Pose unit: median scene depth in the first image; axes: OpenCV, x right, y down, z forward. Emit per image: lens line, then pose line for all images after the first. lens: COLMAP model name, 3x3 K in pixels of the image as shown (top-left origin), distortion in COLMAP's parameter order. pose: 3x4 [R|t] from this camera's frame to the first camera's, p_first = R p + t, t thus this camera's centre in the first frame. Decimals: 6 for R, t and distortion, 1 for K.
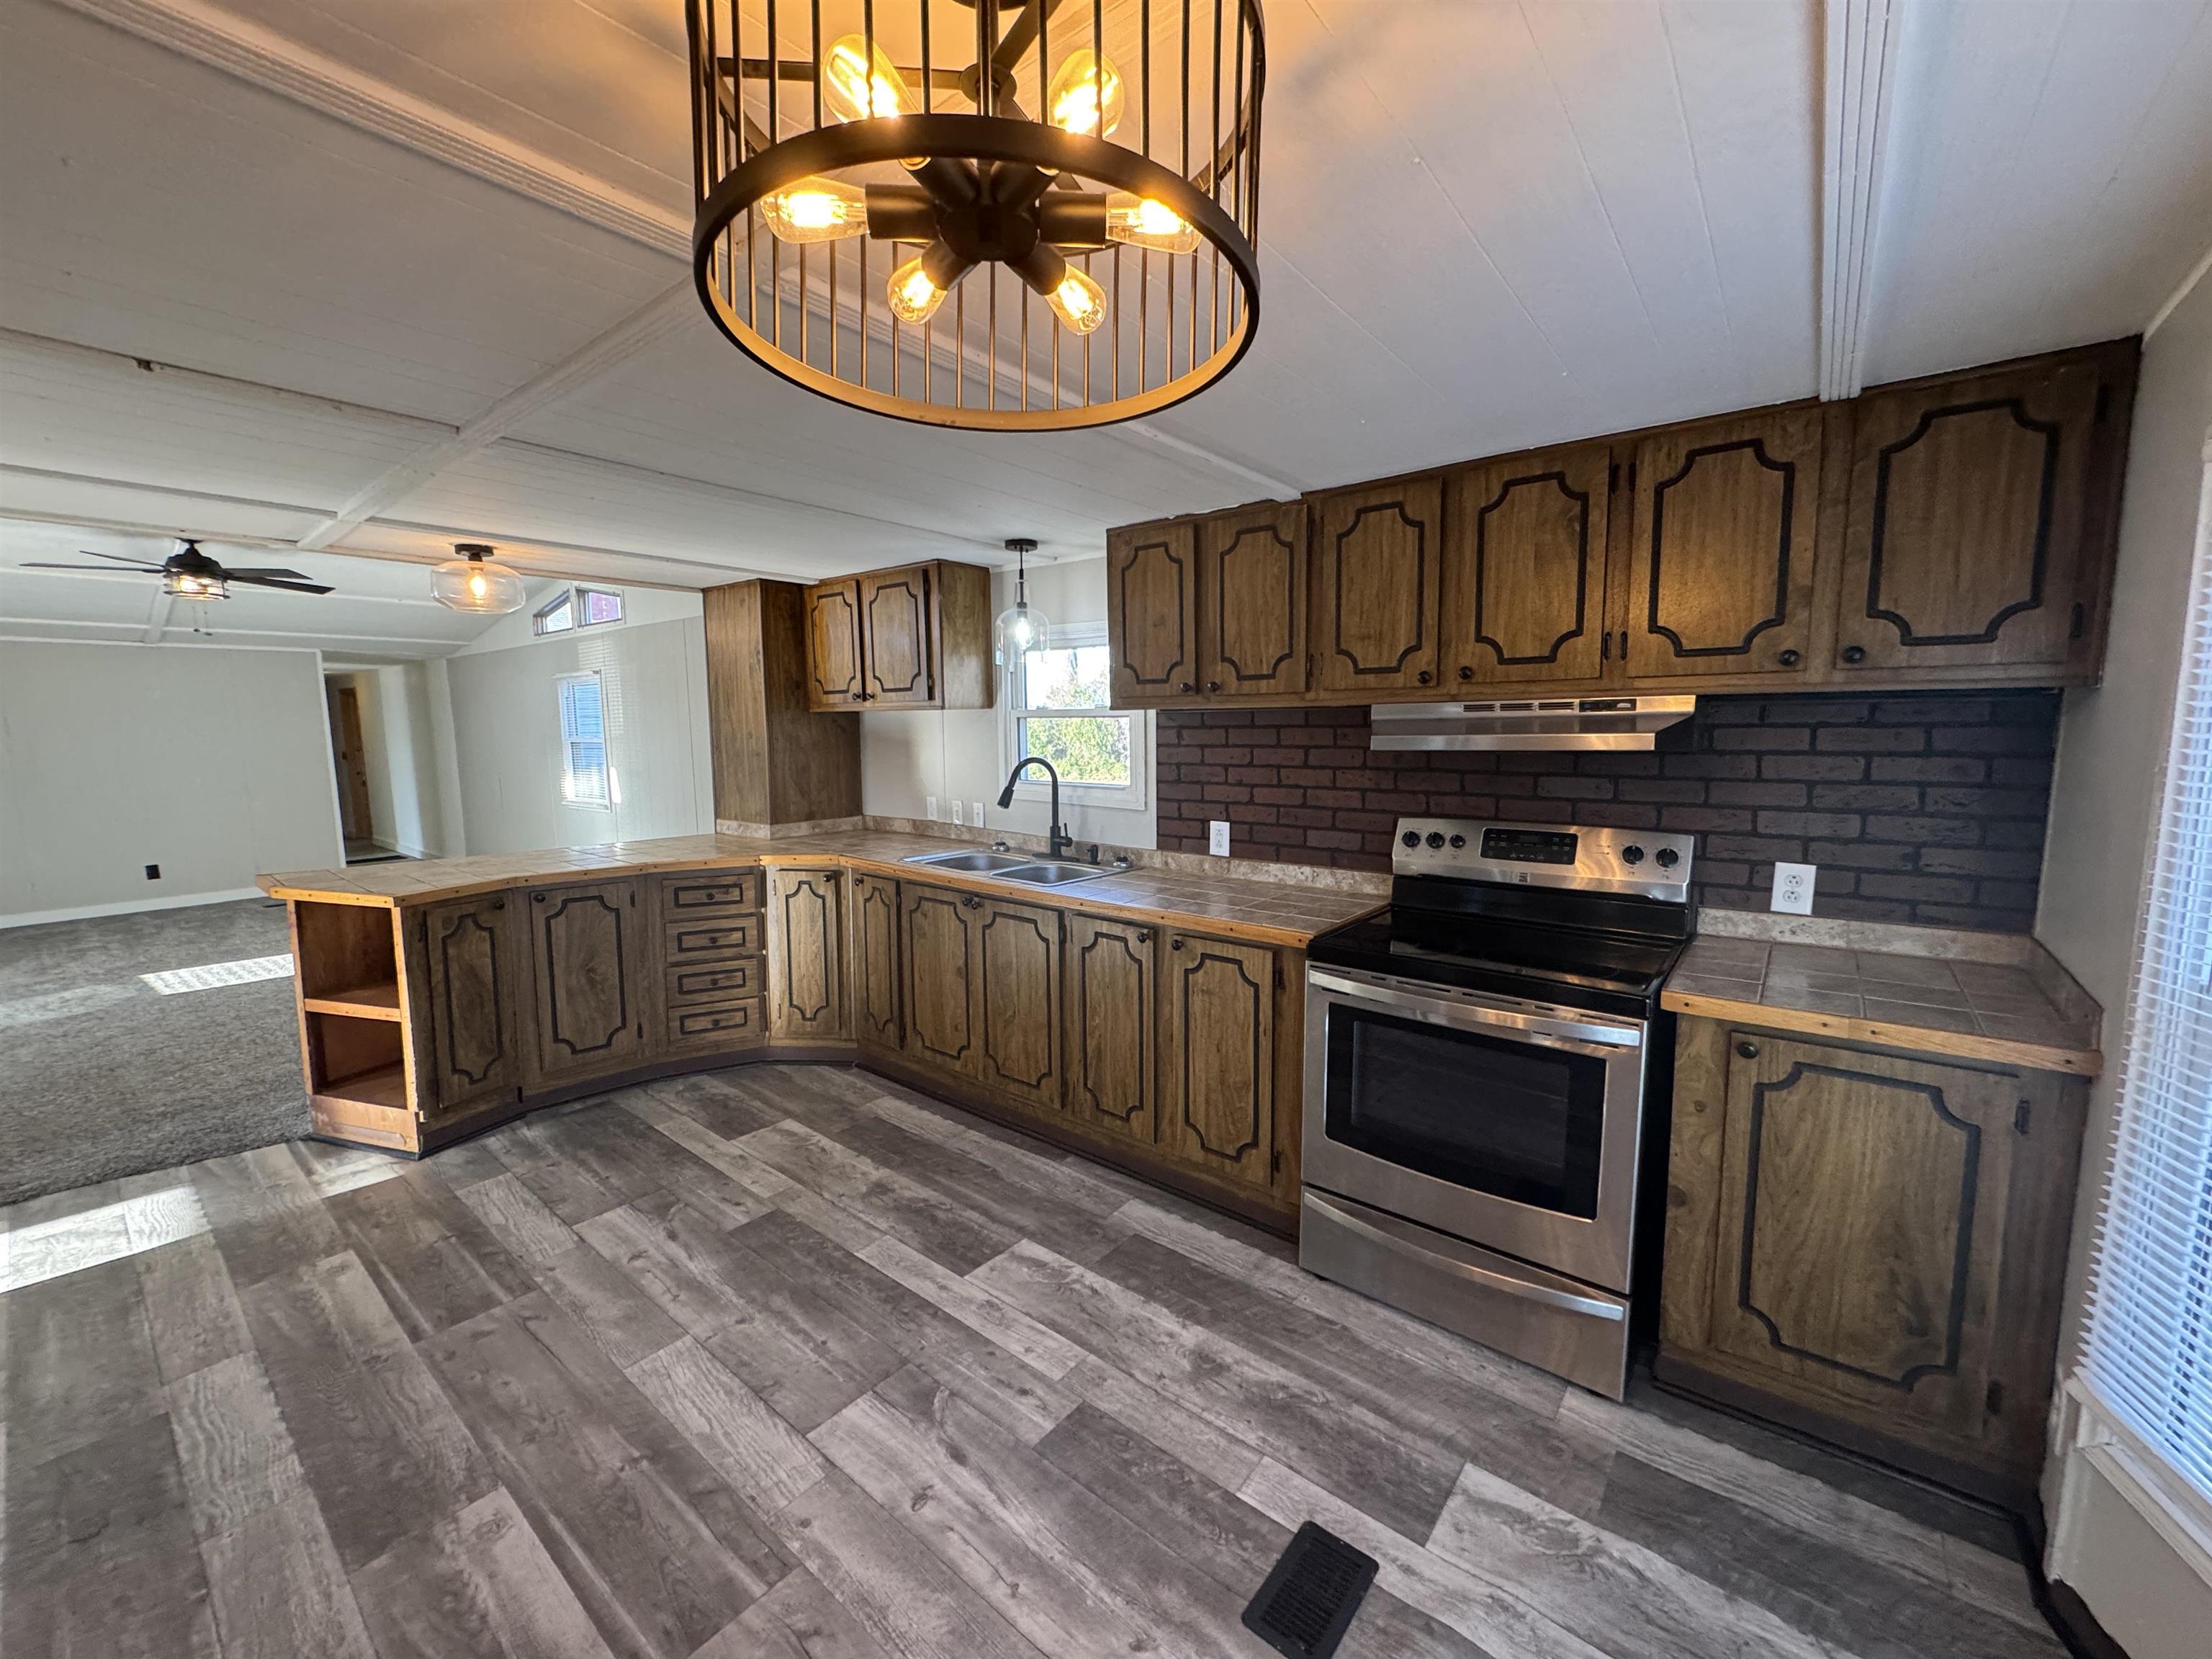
lens RADIAL K [[880.4, 0, 1102.7], [0, 880.4, 822.1], [0, 0, 1]] dist [-0.000418, 0.000021]
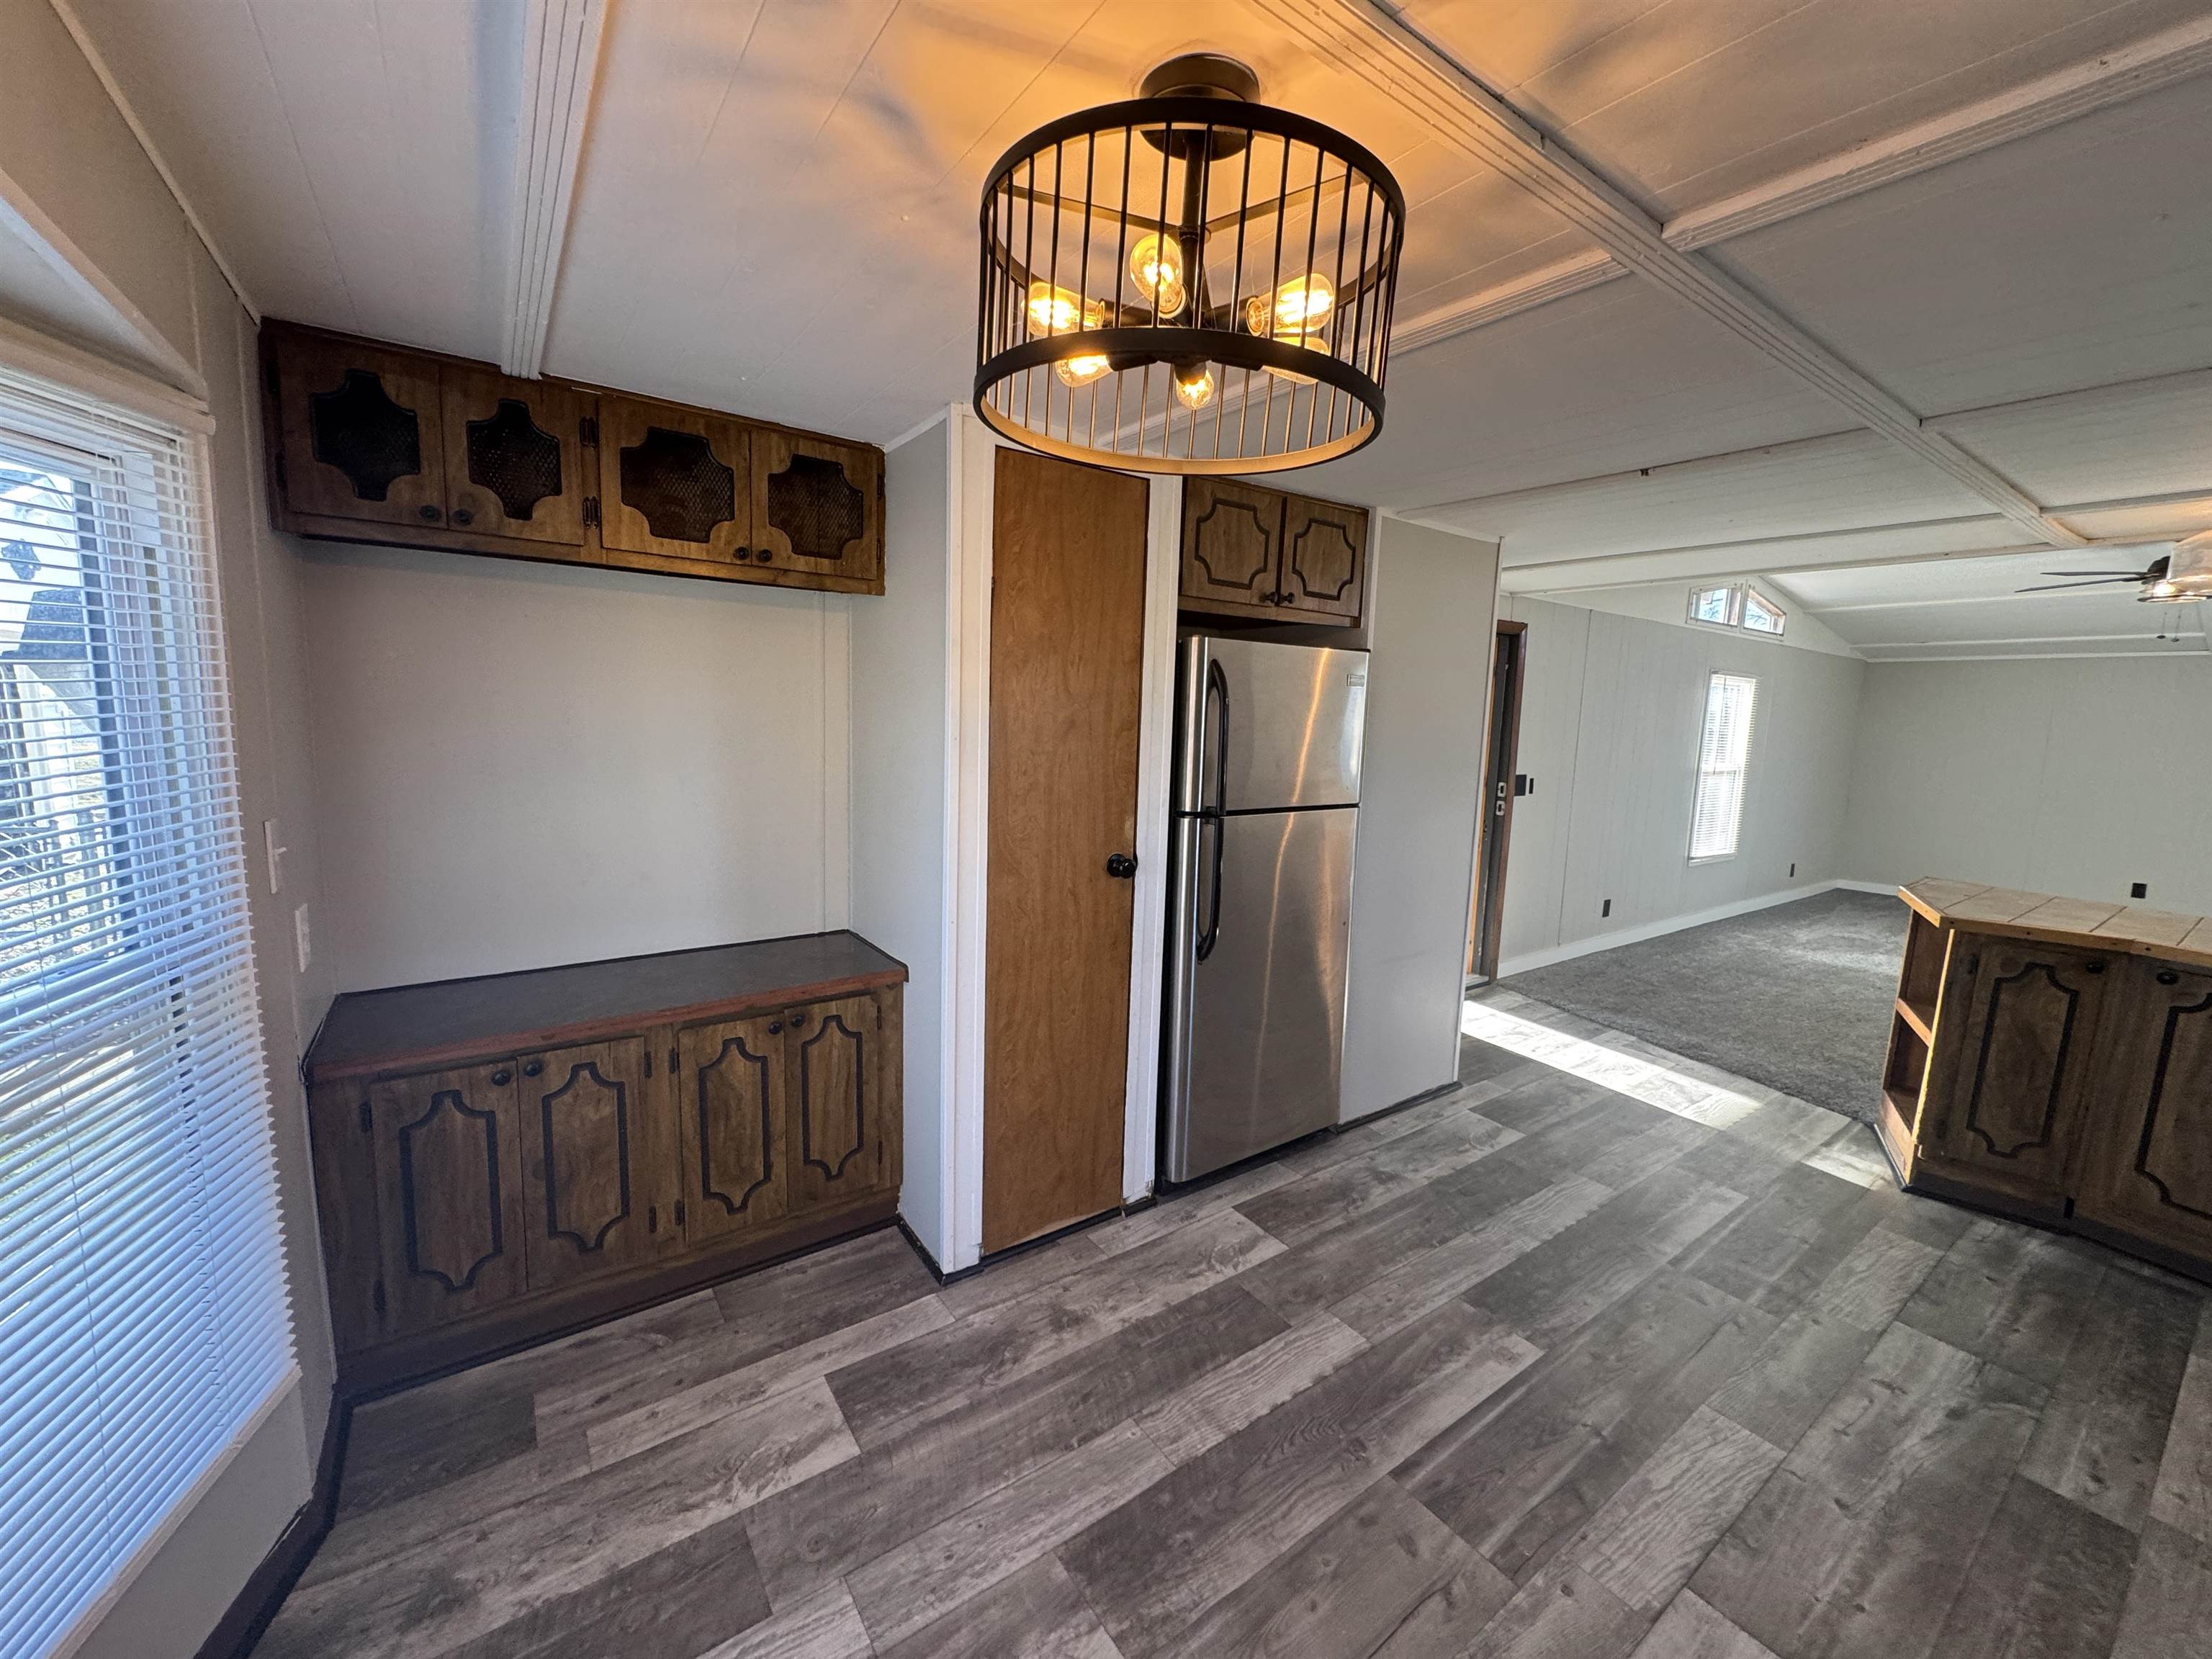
lens RADIAL K [[880.4, 0, 1102.7], [0, 880.4, 822.1], [0, 0, 1]] dist [-0.000418, 0.000021]
pose [[-0.267531, 0.125140, -0.955388, 0.256200], [-0.139874, 0.975984, 0.167006, -0.035781], [0.953343, 0.178313, -0.243602, 0.272362]]
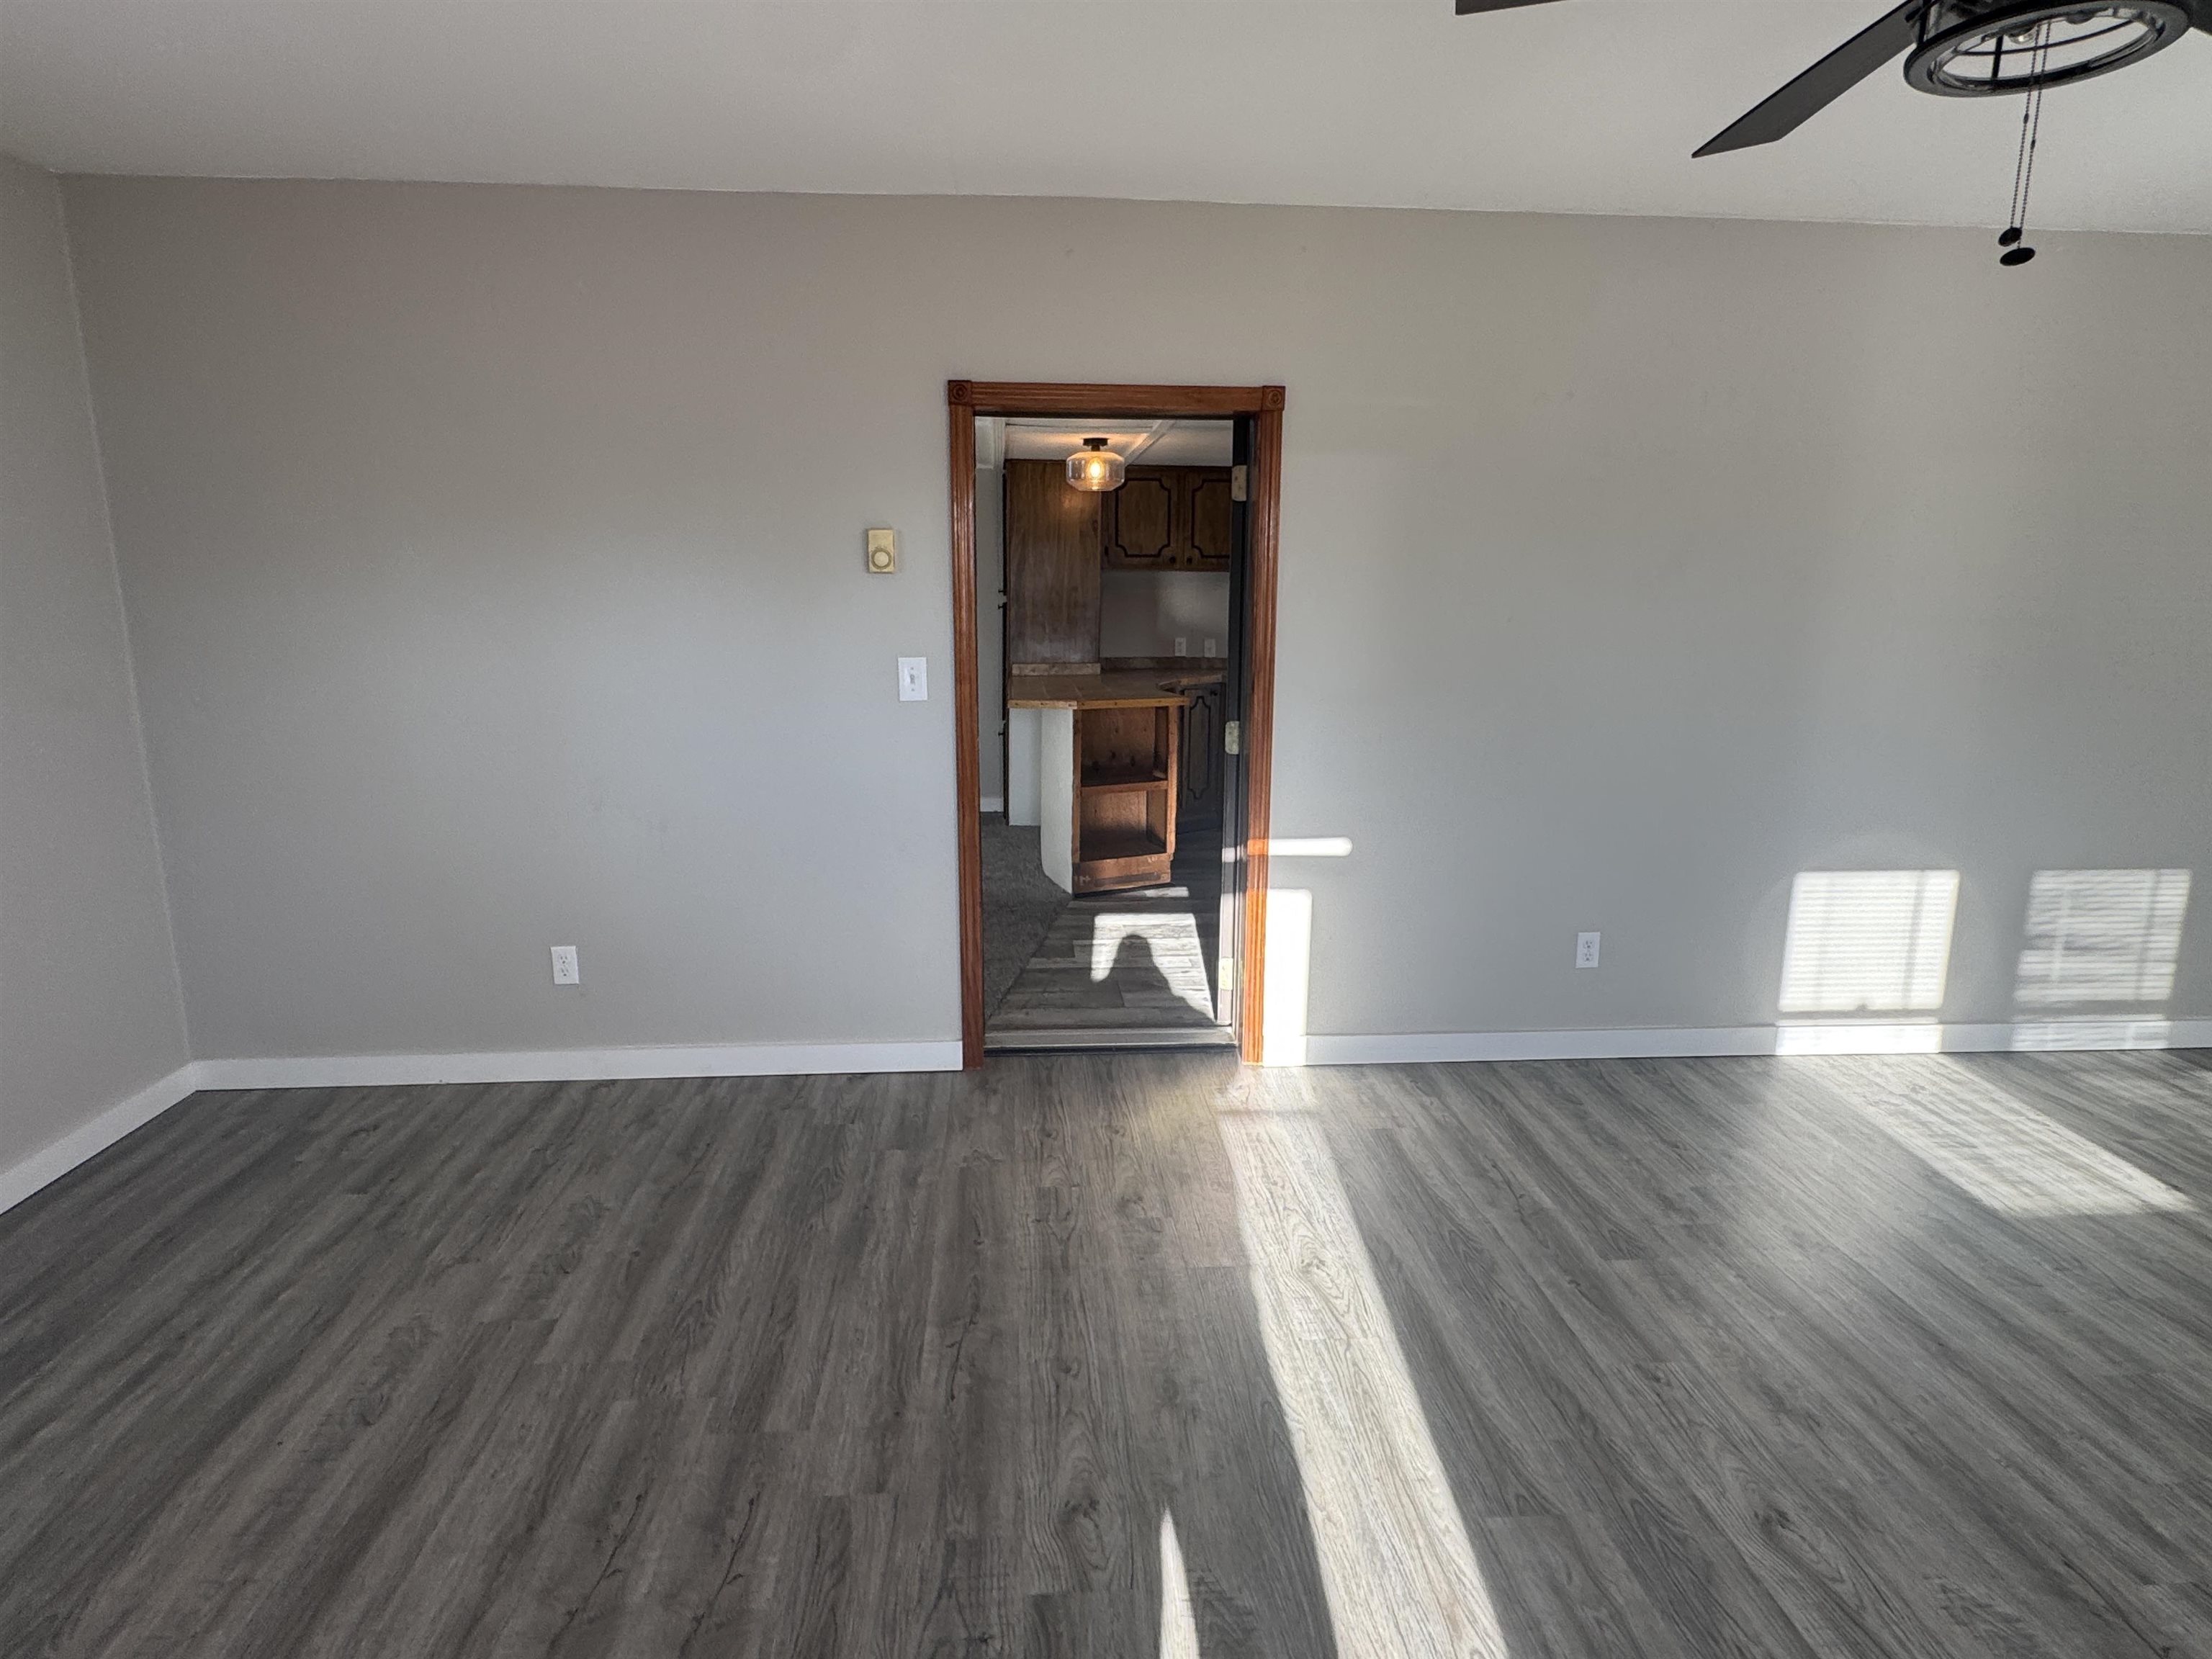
lens RADIAL K [[1247.6, 0, 1106.0], [0, 1247.6, 829.5], [0, 0, 1]] dist [0.003595, 0.000300]
pose [[0.728598, -0.129383, 0.672611, -1.812364], [0.068711, 0.990850, 0.116169, 0.036028], [-0.681487, -0.038425, 0.730821, -0.343223]]
